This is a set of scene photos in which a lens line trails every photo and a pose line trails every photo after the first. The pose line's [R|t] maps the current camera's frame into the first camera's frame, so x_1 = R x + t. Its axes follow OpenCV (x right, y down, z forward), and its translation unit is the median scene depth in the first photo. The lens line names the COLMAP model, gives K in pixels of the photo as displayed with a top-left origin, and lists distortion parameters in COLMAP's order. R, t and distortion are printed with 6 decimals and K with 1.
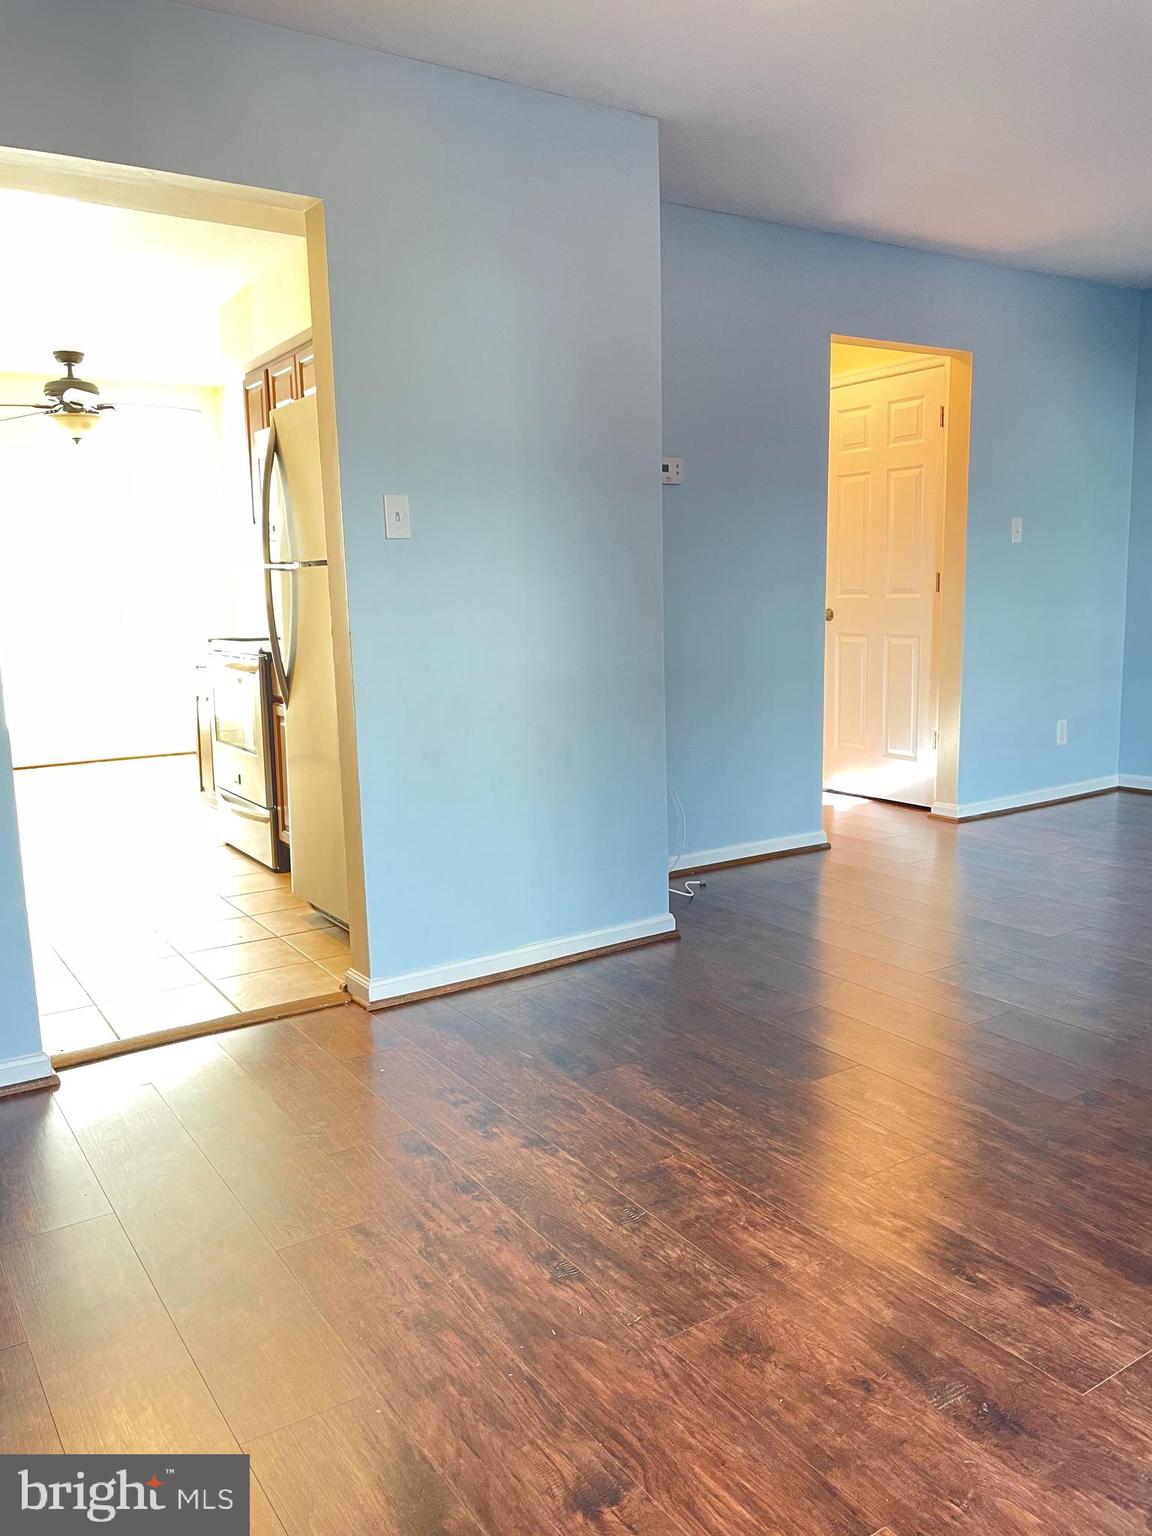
lens RADIAL K [[1157.2, 0, 576.0], [0, 1157.2, 768.0], [0, 0, 1]] dist [0.057380, -0.097233]
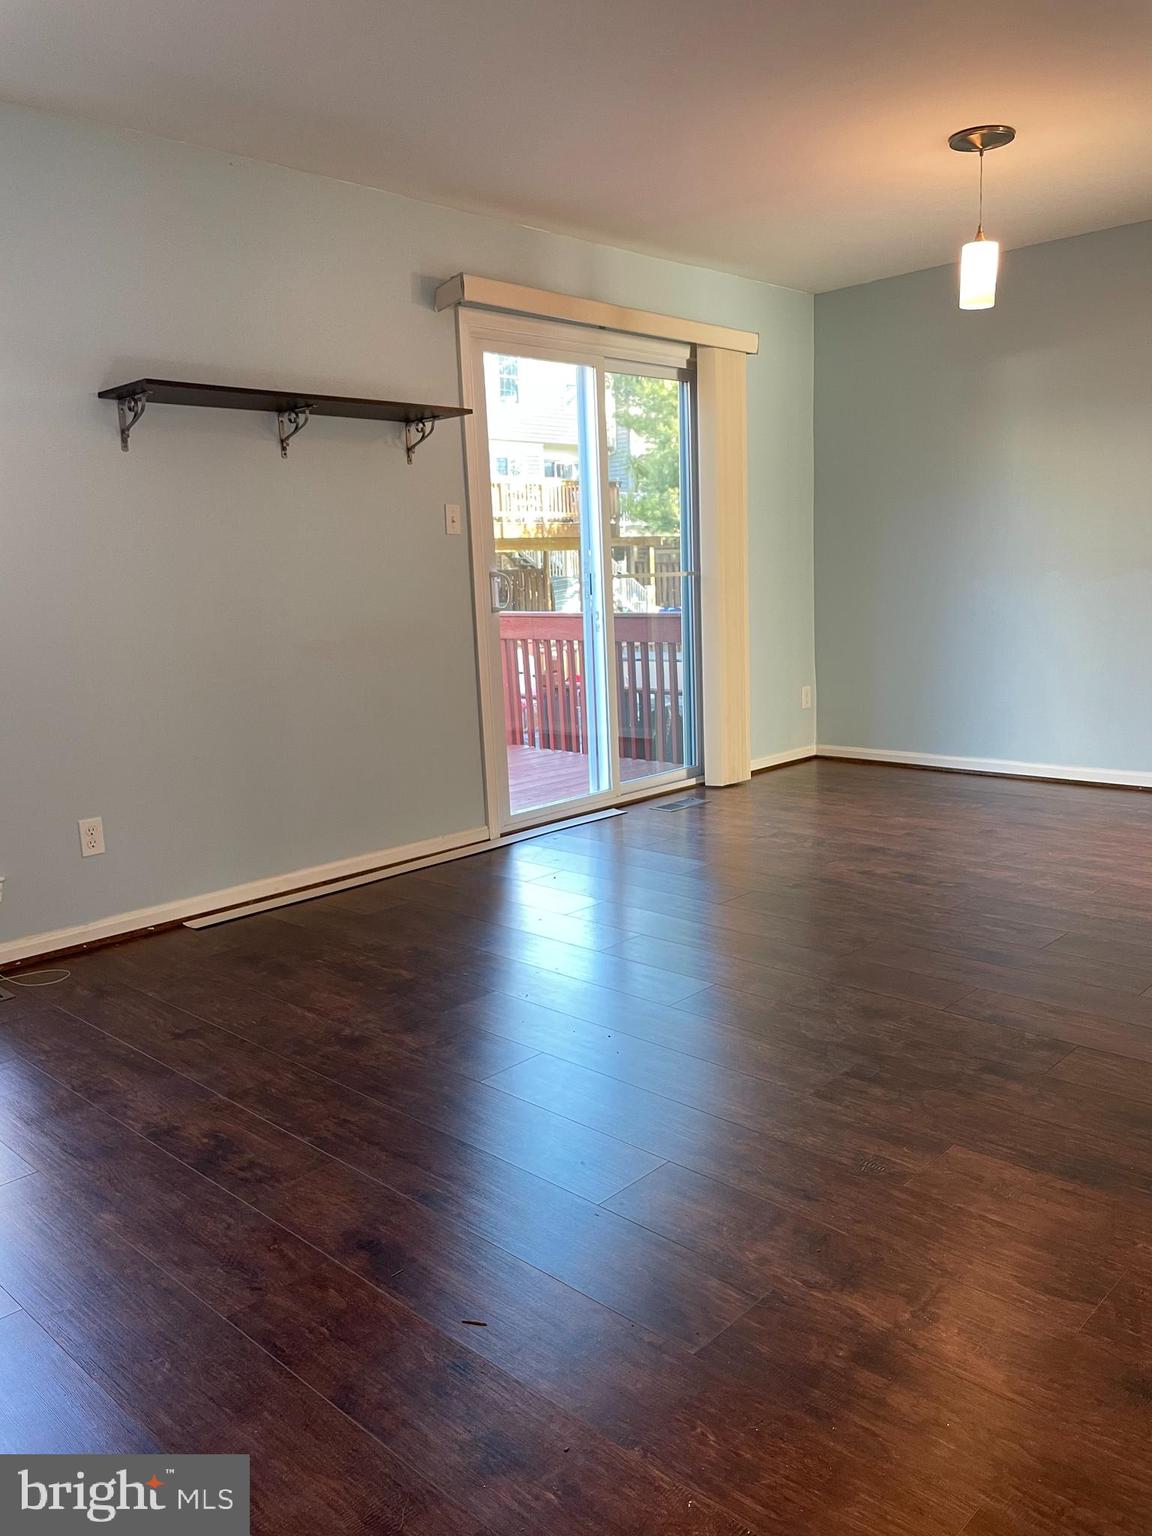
lens RADIAL K [[1165.1, 0, 580.0], [0, 1165.1, 749.9], [0, 0, 1]] dist [0.085569, -0.124889]
pose [[-0.971356, 0.095973, -0.217384, 1.388468], [0.025859, 0.952071, 0.304782, -0.469223], [0.236216, 0.290431, -0.927282, 2.850768]]
